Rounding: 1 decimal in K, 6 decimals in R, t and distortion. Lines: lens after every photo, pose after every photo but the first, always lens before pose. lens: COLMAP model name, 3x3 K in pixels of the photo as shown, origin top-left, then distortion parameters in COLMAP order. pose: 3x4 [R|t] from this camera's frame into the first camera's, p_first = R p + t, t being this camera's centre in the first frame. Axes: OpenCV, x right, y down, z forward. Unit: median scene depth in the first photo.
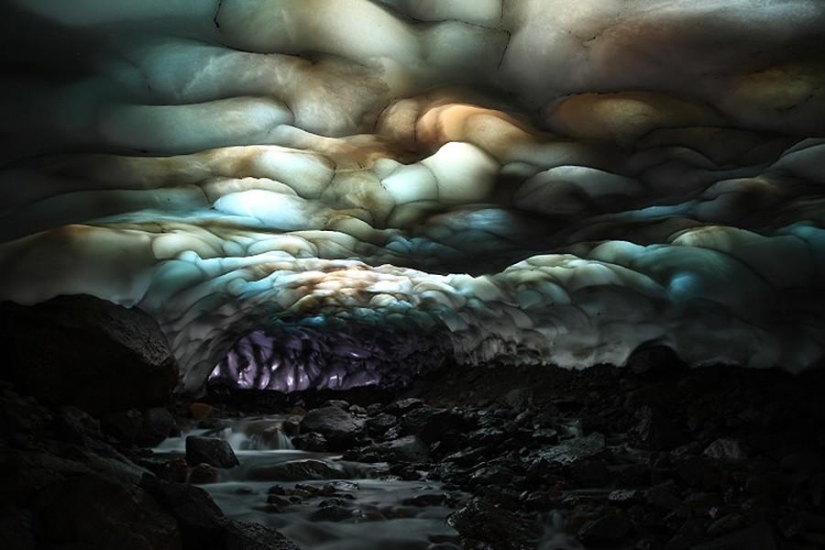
lens RADIAL K [[668.9, 0, 412.5], [0, 668.9, 275.0], [0, 0, 1]] dist [-0.092539, 0.006054]
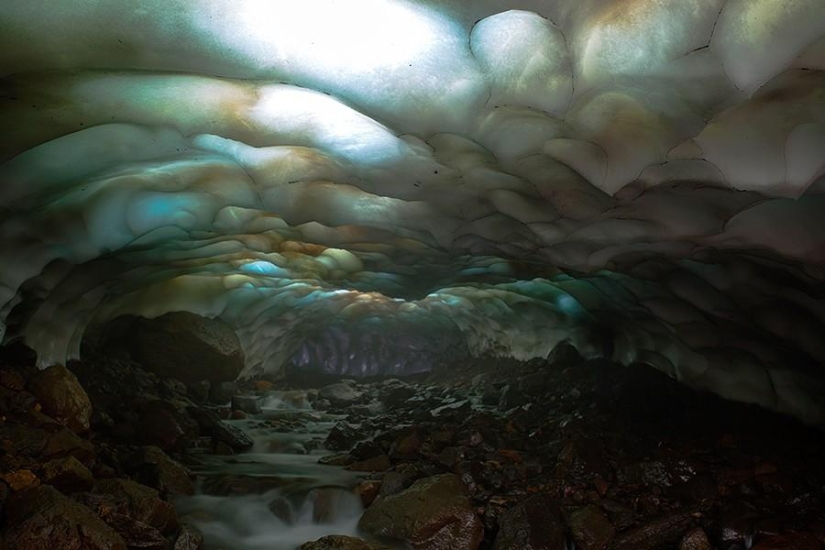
lens RADIAL K [[668.9, 0, 412.5], [0, 668.9, 275.0], [0, 0, 1]] dist [-0.092539, 0.006054]
pose [[0.982143, -0.012826, -0.187696, 0.268645], [0.015648, 0.999786, 0.013559, -0.054336], [0.187482, -0.016254, 0.982134, -0.370310]]
